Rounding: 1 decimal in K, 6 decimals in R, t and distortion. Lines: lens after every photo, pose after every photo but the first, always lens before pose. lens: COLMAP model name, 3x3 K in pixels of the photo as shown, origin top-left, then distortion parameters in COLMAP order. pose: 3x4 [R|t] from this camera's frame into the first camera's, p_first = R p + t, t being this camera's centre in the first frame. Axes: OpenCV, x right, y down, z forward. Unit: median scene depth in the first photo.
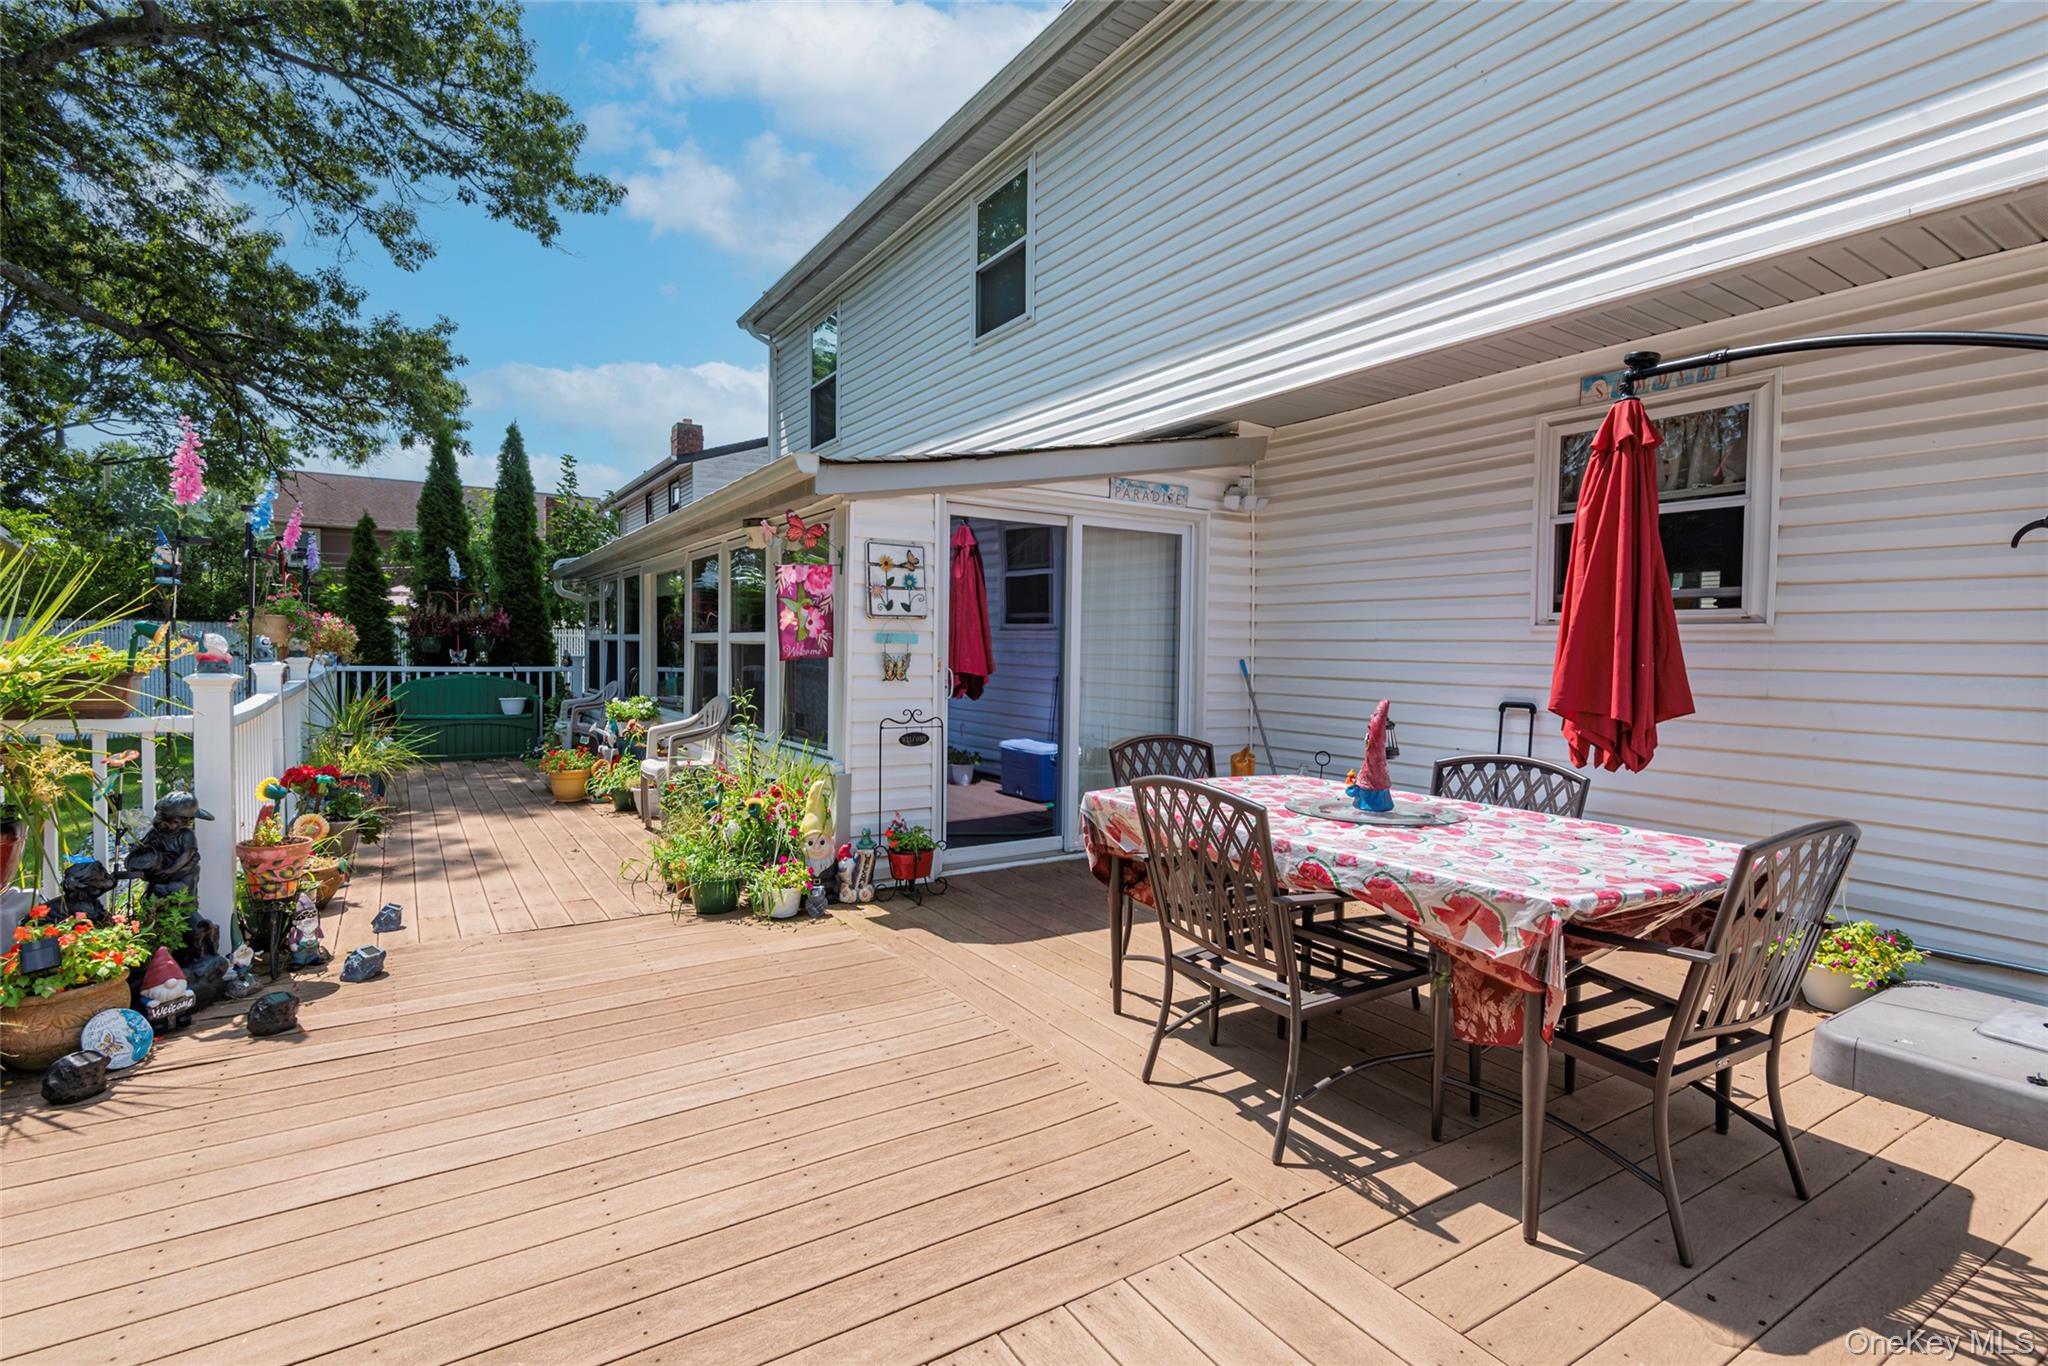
lens RADIAL K [[956.4, 0, 1056.3], [0, 956.4, 680.4], [0, 0, 1]] dist [0.008167, -0.004232]
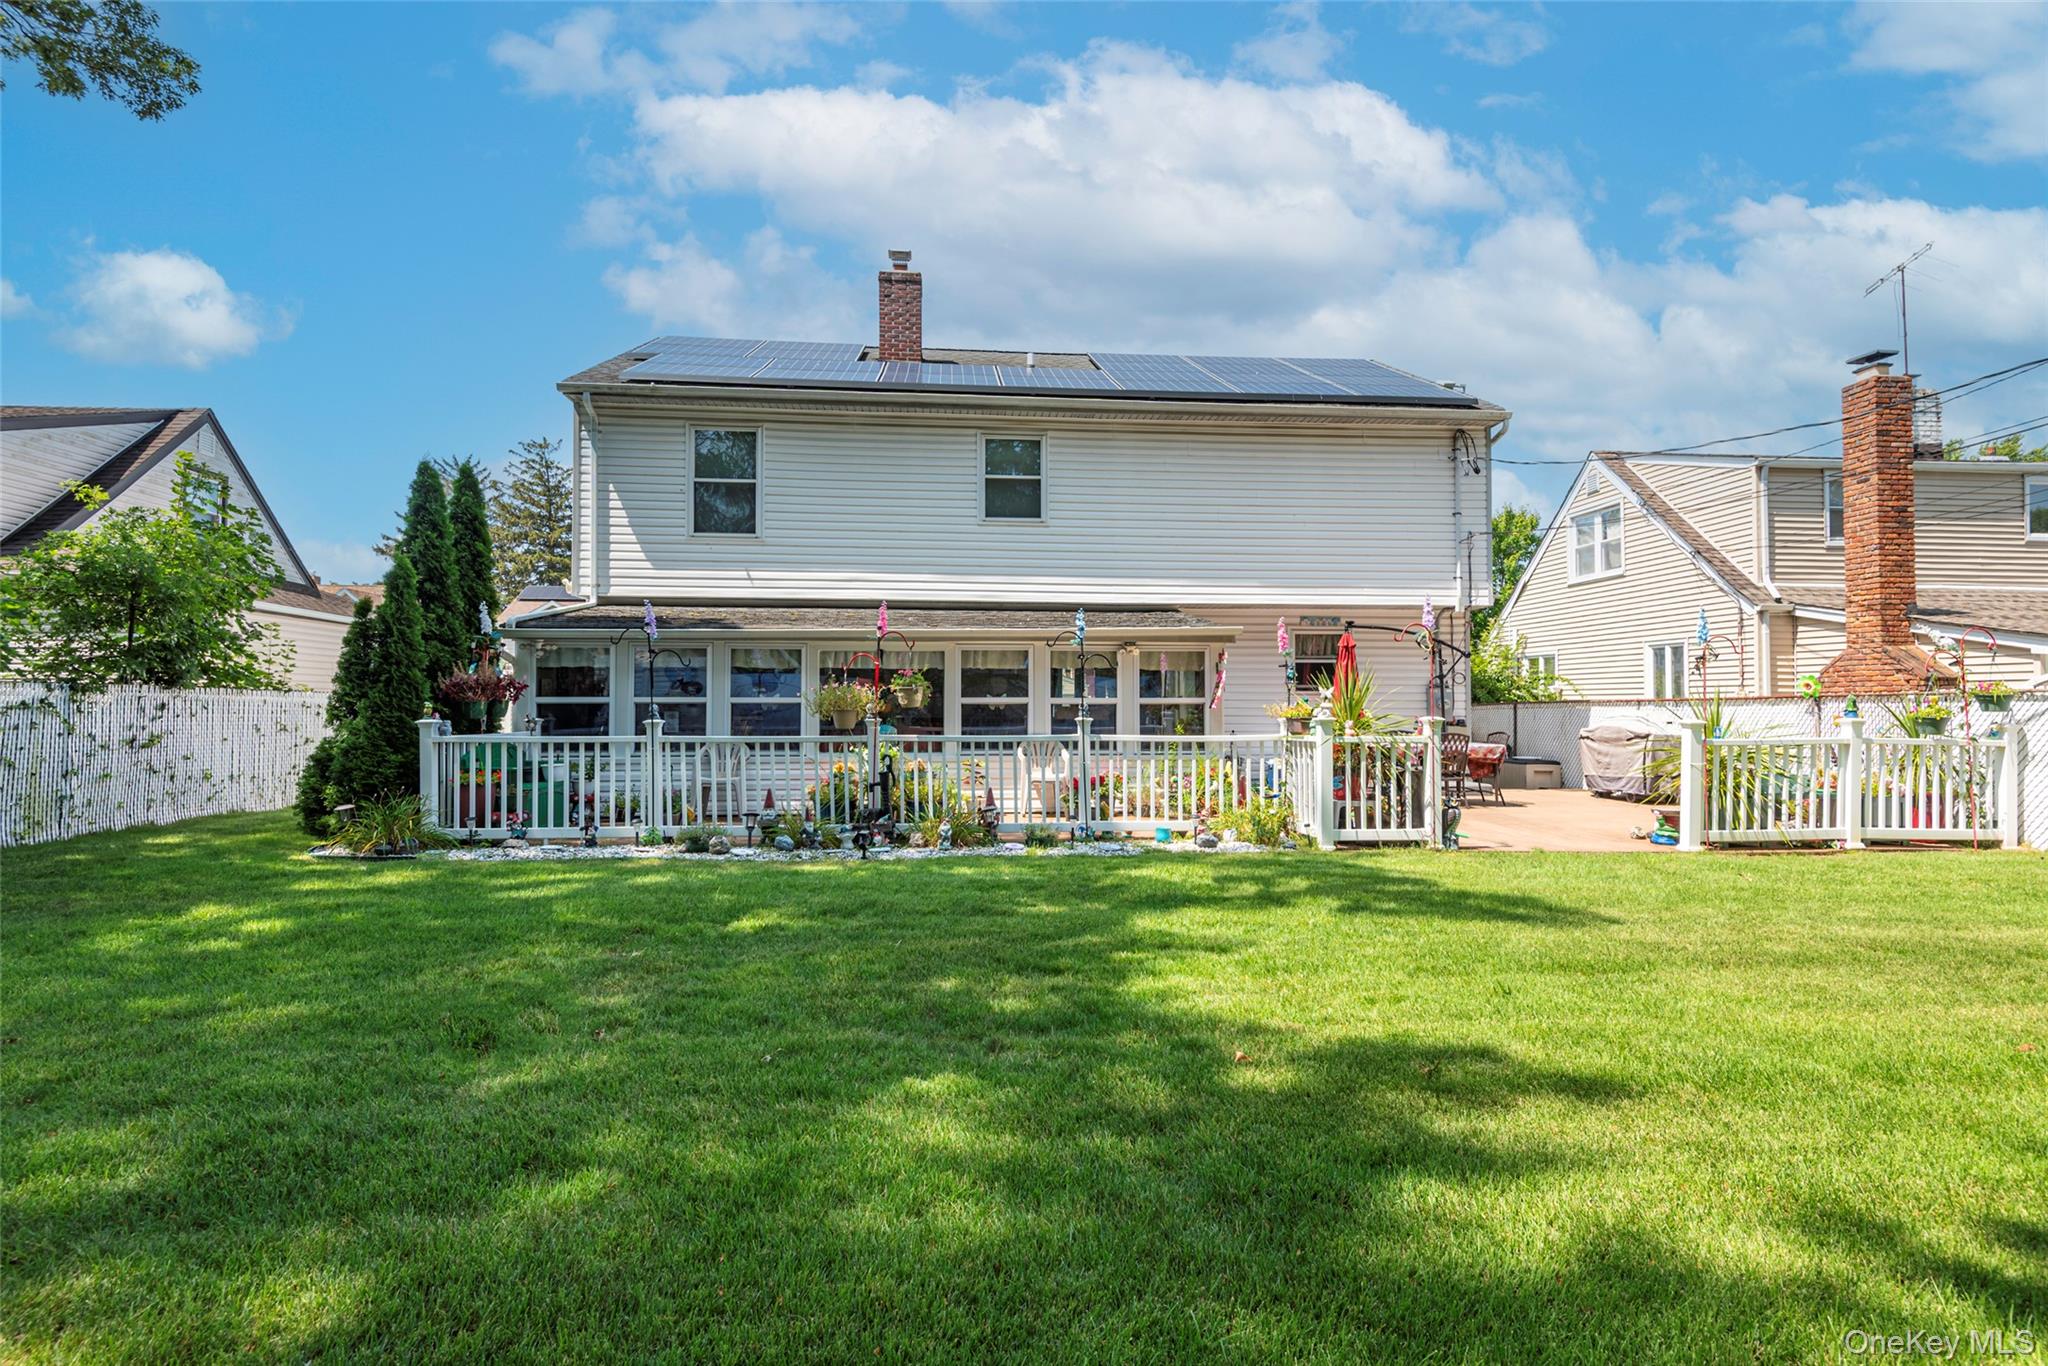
lens RADIAL K [[956.4, 0, 1022.7], [0, 956.4, 687.0], [0, 0, 1]] dist [0.008167, -0.004232]
pose [[0.453663, 0.001176, 0.891173, -1.977246], [0.038627, 0.999033, -0.020982, -0.037600], [-0.890336, 0.043942, 0.453179, 0.276423]]
